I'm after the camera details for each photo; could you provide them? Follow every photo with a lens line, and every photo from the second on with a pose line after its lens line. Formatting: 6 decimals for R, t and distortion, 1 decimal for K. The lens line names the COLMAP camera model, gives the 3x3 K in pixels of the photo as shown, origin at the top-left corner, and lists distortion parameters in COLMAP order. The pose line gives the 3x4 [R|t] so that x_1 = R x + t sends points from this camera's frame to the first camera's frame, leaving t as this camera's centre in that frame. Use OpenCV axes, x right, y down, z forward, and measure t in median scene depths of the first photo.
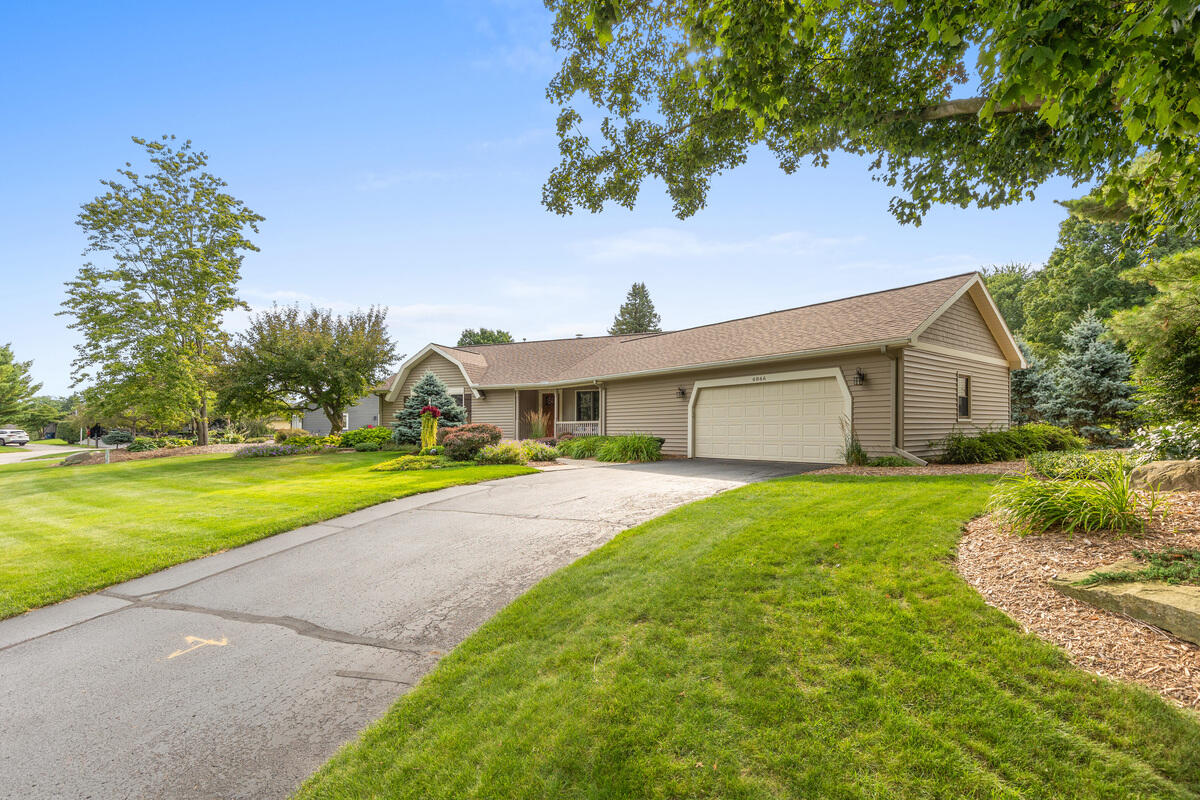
lens RADIAL K [[541.3, 0, 600.0], [0, 541.3, 400.0], [0, 0, 1]] dist [0.001981, 0.000148]
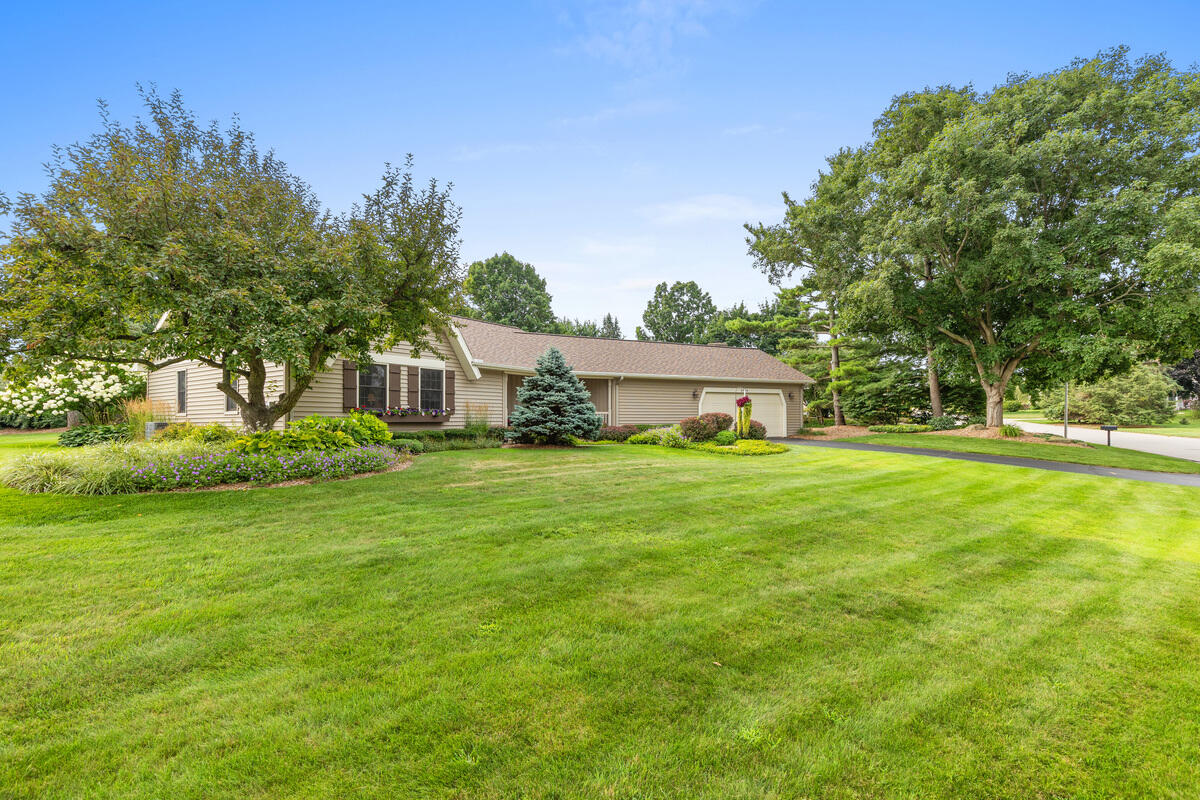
lens RADIAL K [[549.3, 0, 600.0], [0, 549.3, 400.0], [0, 0, 1]] dist [0.001568, 0.000094]
pose [[0.237402, 0.044836, 0.970376, -1.109153], [-0.047933, 0.998258, -0.034397, 0.053603], [-0.970228, -0.038347, 0.239137, 0.760288]]
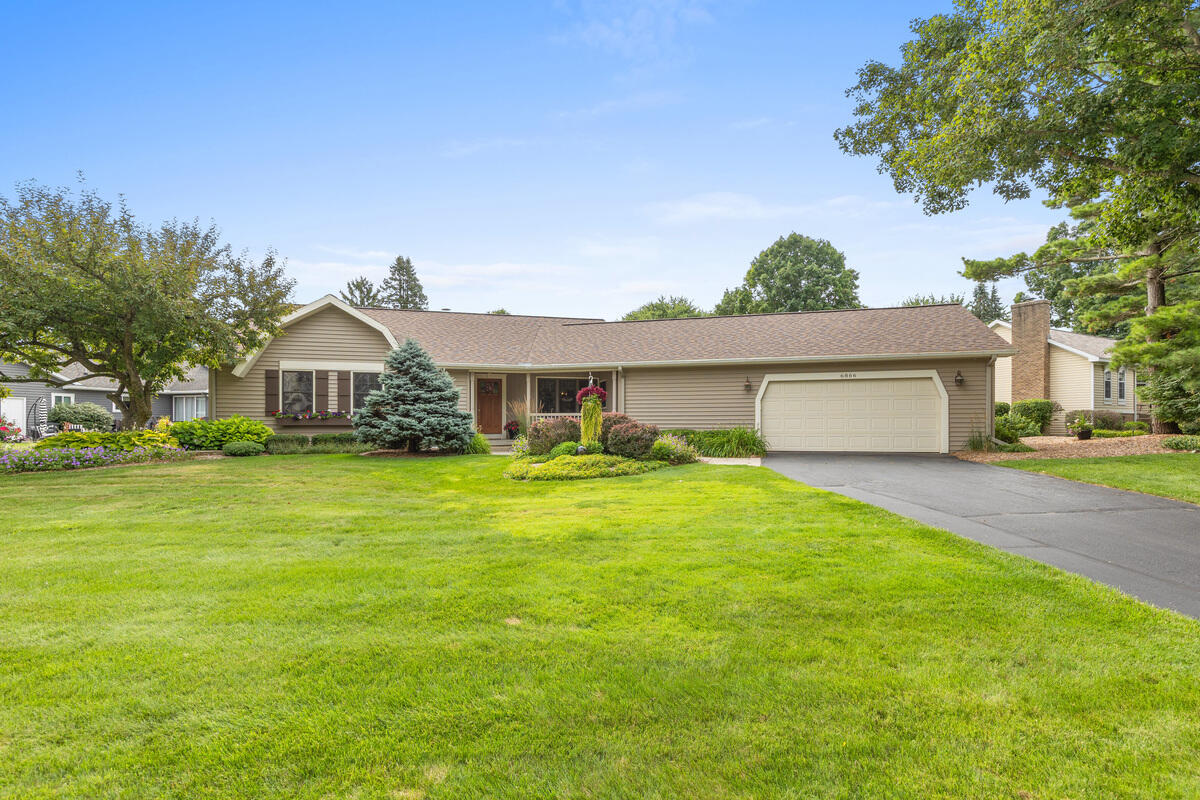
lens RADIAL K [[549.3, 0, 600.0], [0, 549.3, 400.0], [0, 0, 1]] dist [0.001568, 0.000094]
pose [[0.815606, 0.031450, 0.577752, -0.541867], [-0.035050, 0.999373, -0.004921, 0.023425], [-0.577545, -0.016237, 0.816197, 0.291335]]
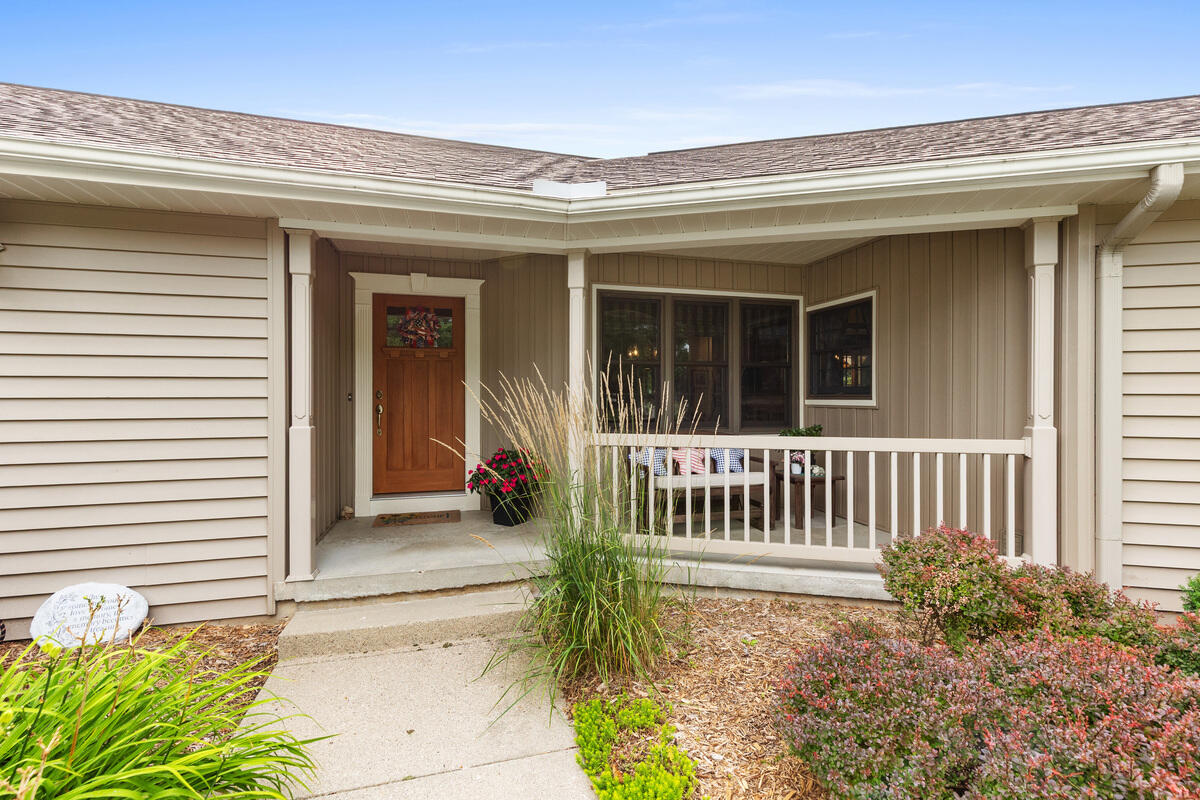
lens RADIAL K [[549.3, 0, 600.0], [0, 549.3, 400.0], [0, 0, 1]] dist [0.001568, 0.000094]
pose [[0.792346, 0.000520, 0.610071, -0.205708], [-0.029214, 0.998885, 0.037091, 0.026420], [-0.609372, -0.047212, 0.791478, 0.986859]]
